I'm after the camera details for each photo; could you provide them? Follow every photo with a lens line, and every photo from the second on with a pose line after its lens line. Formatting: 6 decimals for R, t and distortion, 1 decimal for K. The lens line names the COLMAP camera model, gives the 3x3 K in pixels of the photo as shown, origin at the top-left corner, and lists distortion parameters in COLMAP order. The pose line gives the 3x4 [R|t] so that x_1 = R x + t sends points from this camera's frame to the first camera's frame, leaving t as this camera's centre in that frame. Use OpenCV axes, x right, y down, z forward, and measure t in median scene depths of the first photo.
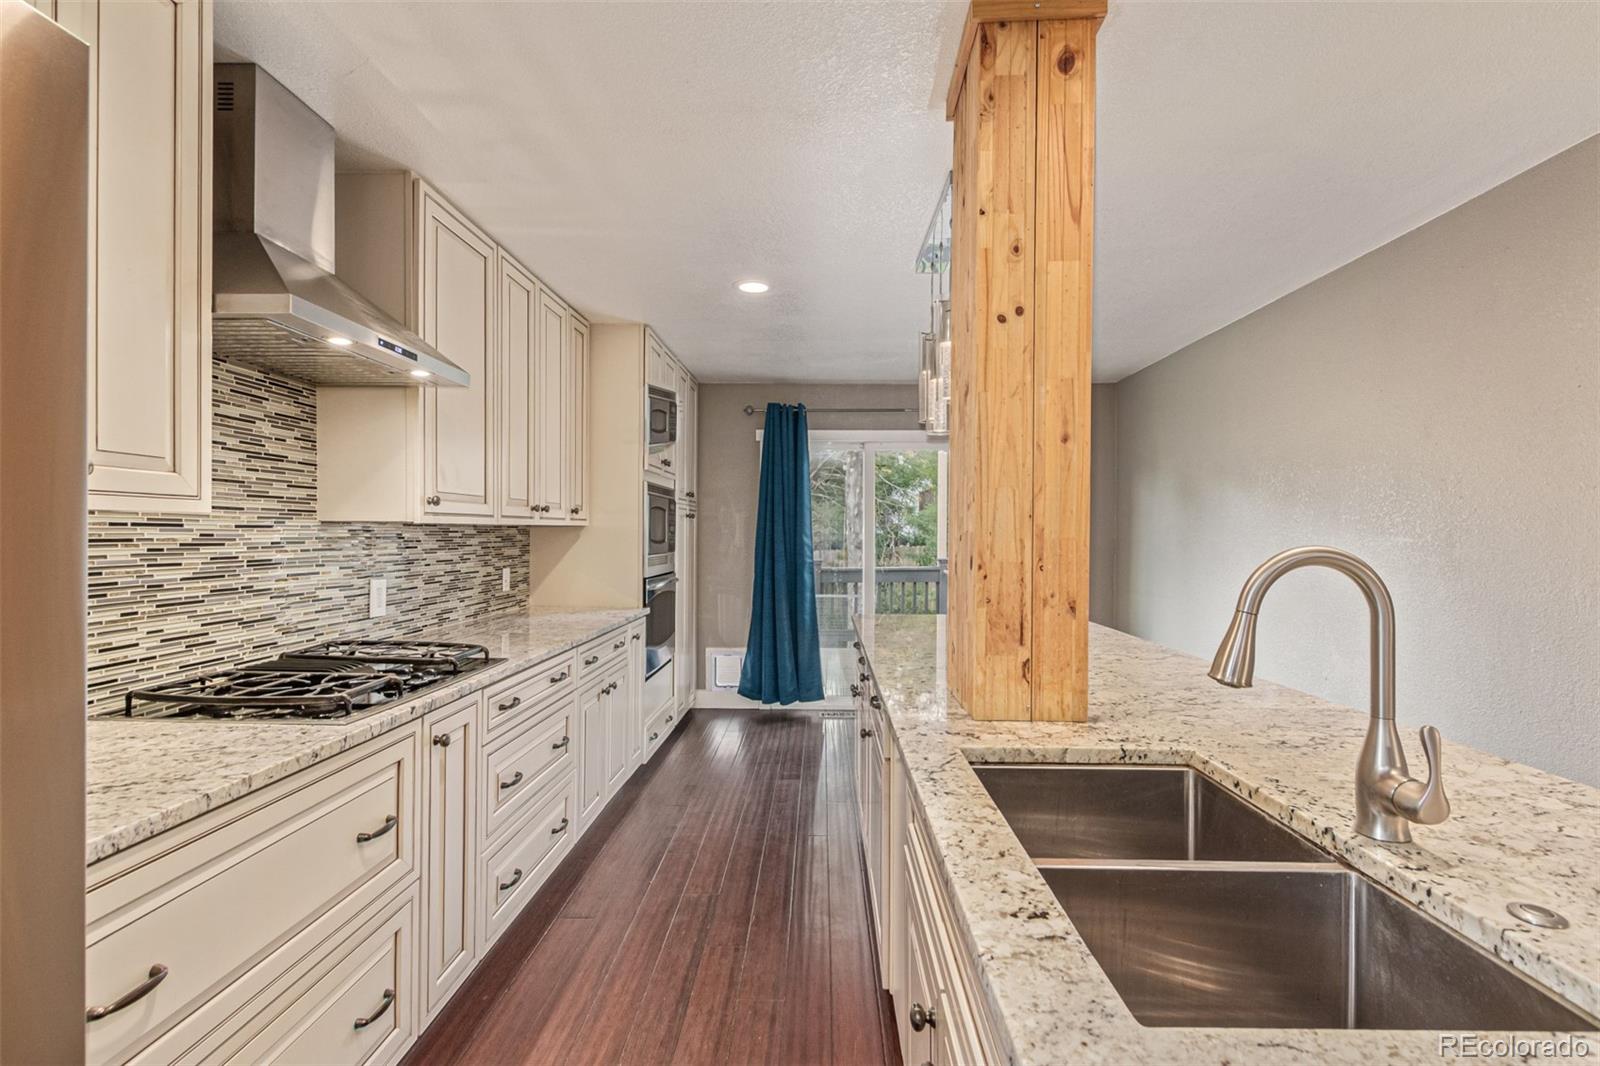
lens RADIAL K [[738.9, 0, 803.6], [0, 738.9, 536.9], [0, 0, 1]] dist [0.013719, -0.000911]
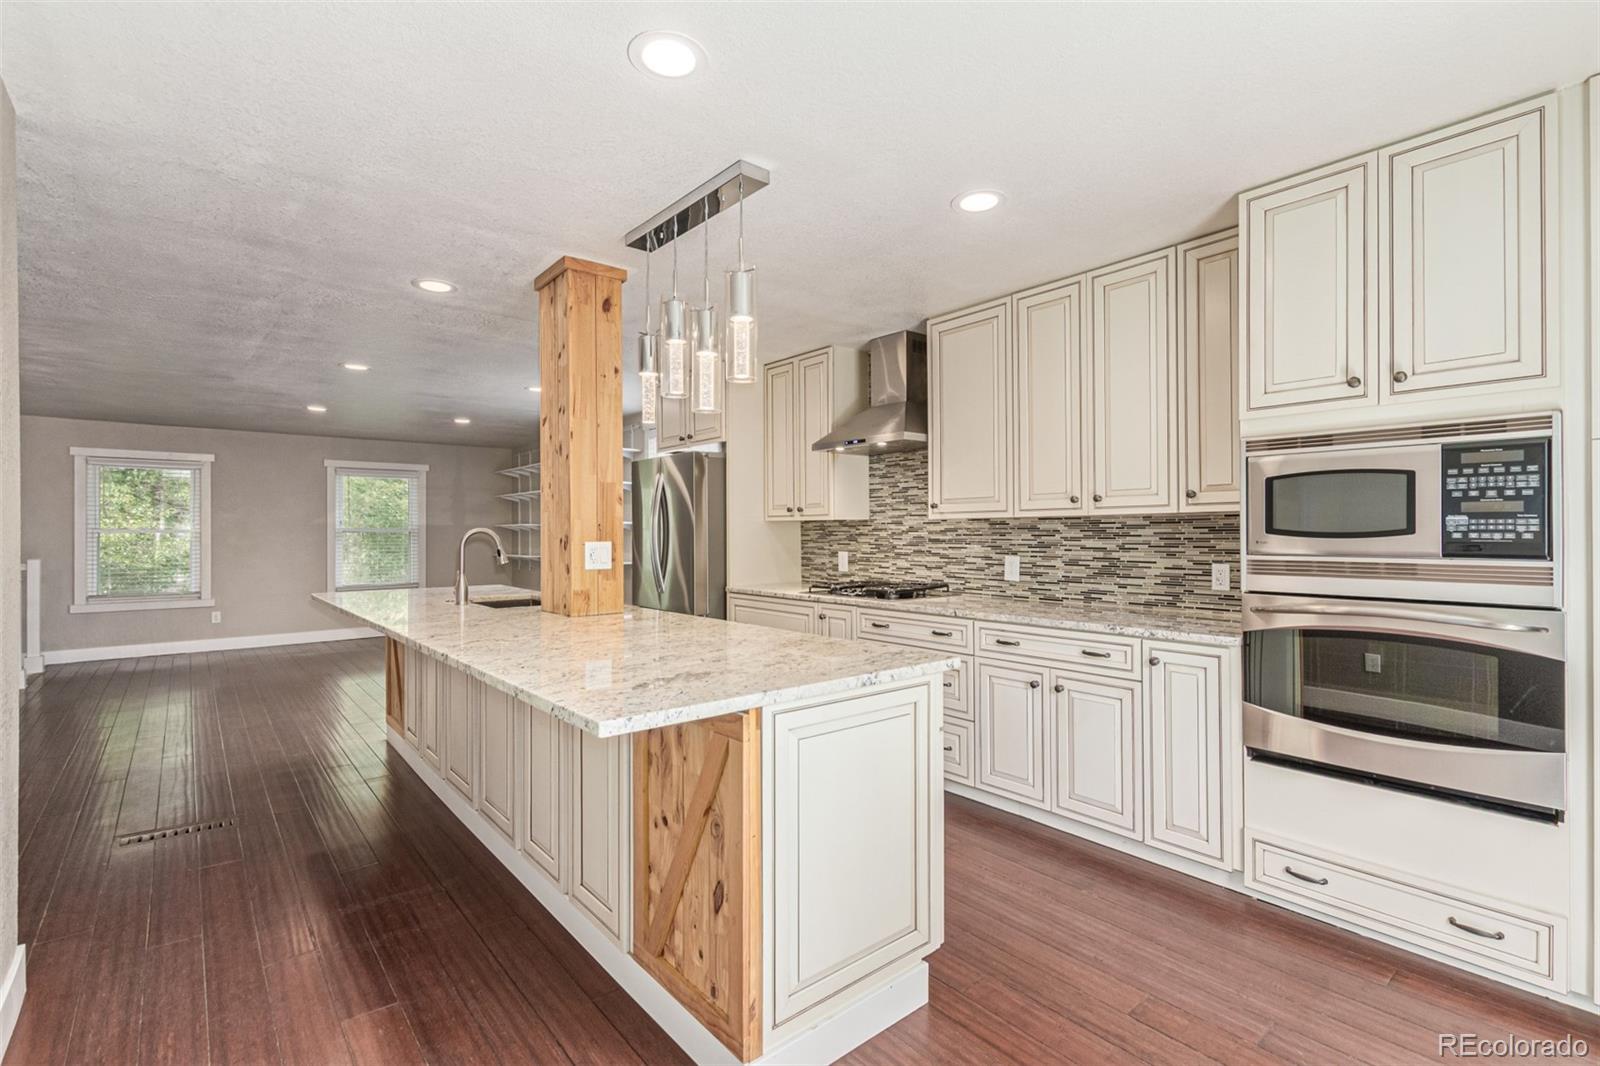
lens RADIAL K [[738.9, 0, 798.5], [0, 738.9, 530.7], [0, 0, 1]] dist [0.013719, -0.000911]
pose [[-0.750188, -0.002272, -0.661221, 0.846473], [-0.002847, 0.999996, -0.000206, 0.008679], [0.661218, 0.001728, -0.750192, 2.098226]]
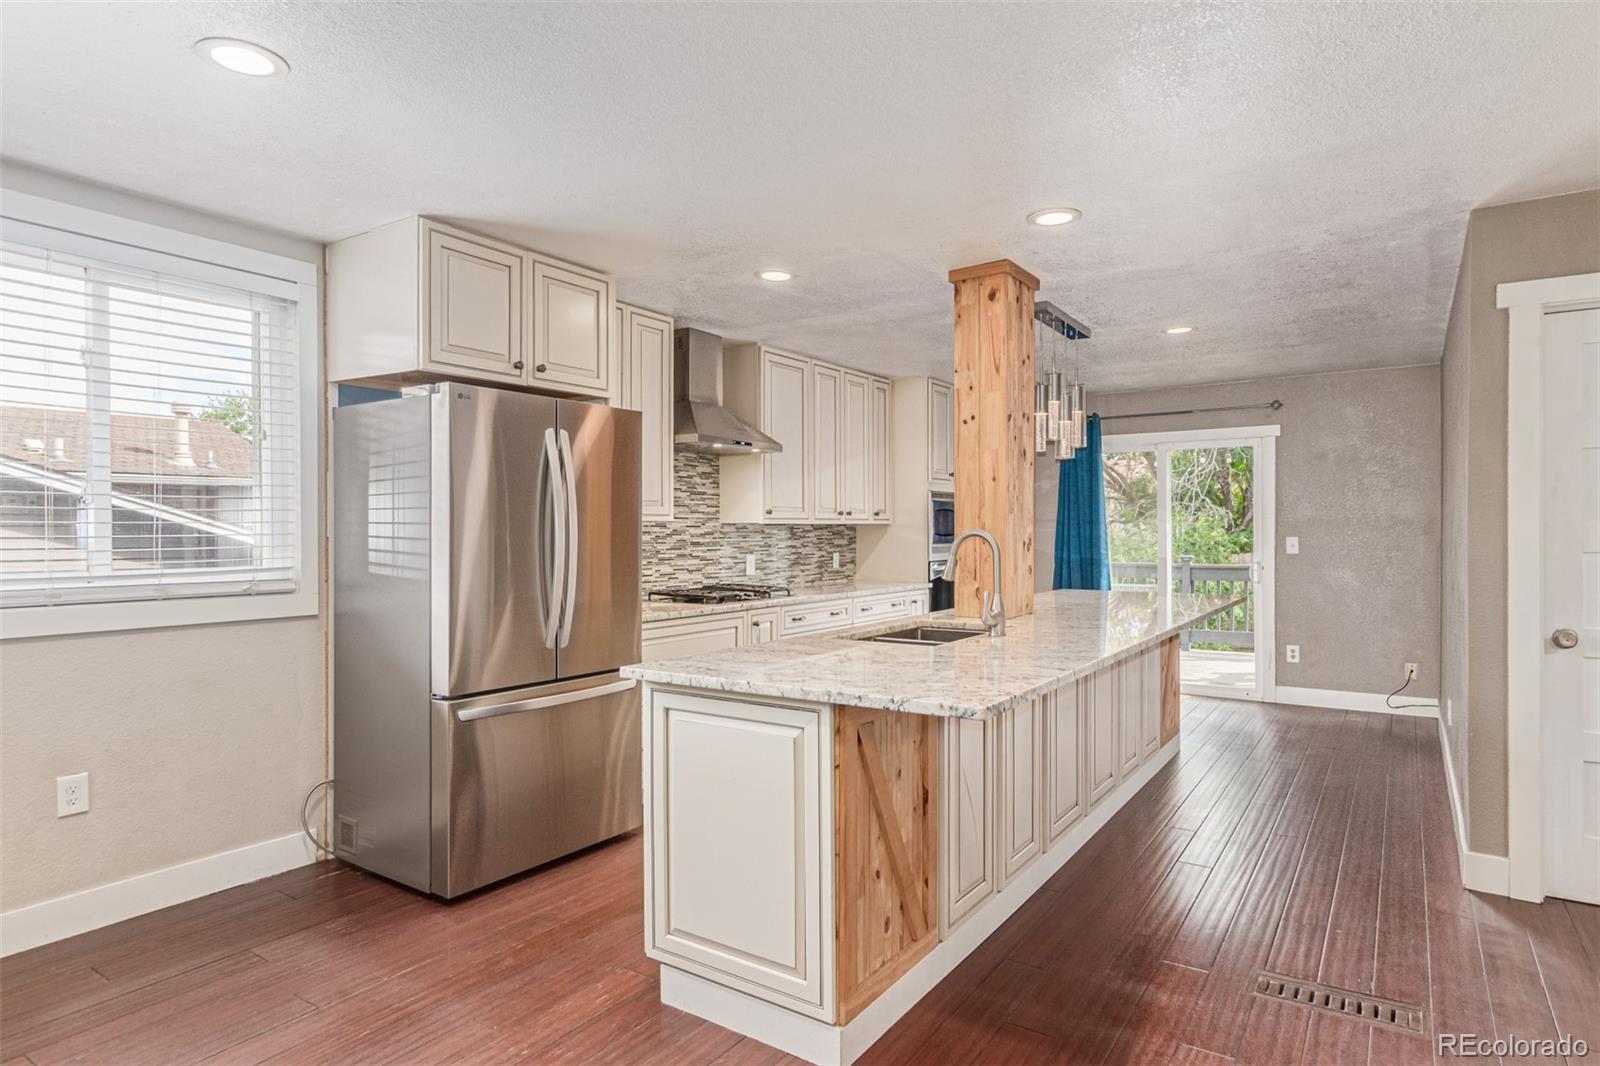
lens RADIAL K [[905.6, 0, 802.1], [0, 905.6, 535.0], [0, 0, 1]] dist [0.016866, 0.001810]
pose [[0.842930, -0.004433, -0.538005, 0.838340], [0.003634, 0.999990, -0.002545, 0.016975], [0.538011, 0.000190, 0.842938, -0.927587]]
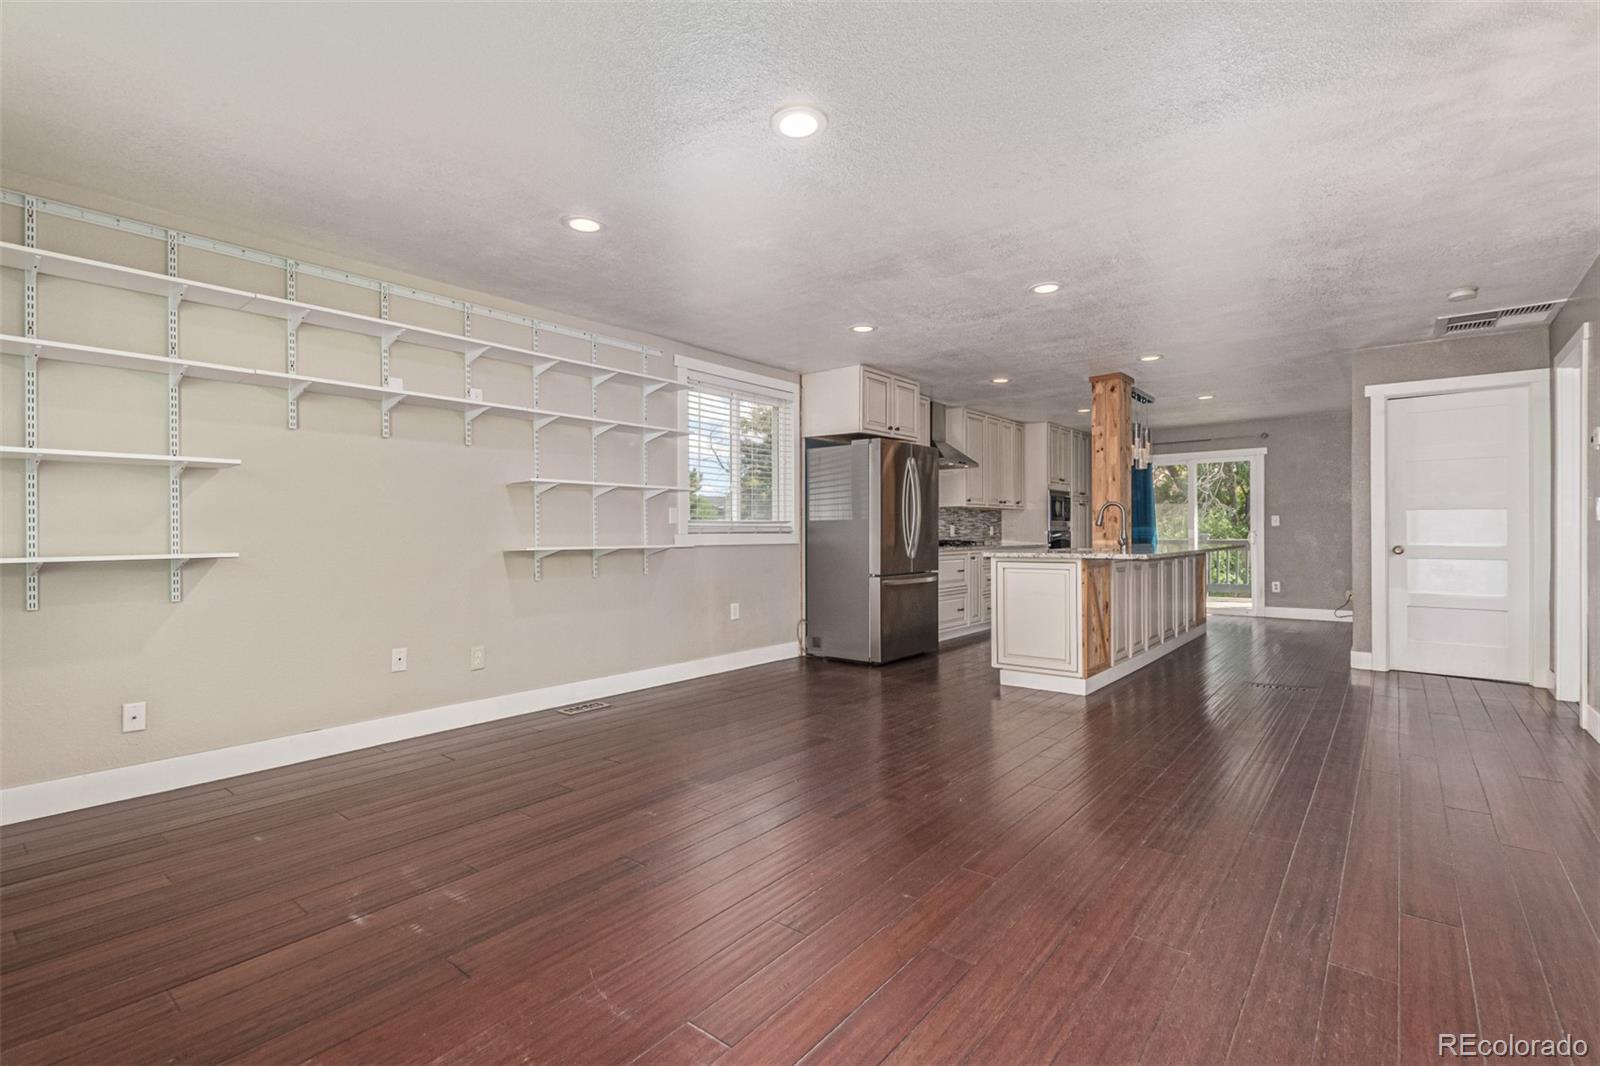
lens RADIAL K [[738.9, 0, 802.0], [0, 738.9, 530.3], [0, 0, 1]] dist [0.013719, -0.000911]
pose [[0.792924, -0.010654, -0.609227, 1.001021], [0.005180, 0.999929, -0.010744, 0.127014], [0.609298, 0.005363, 0.792923, -2.245481]]
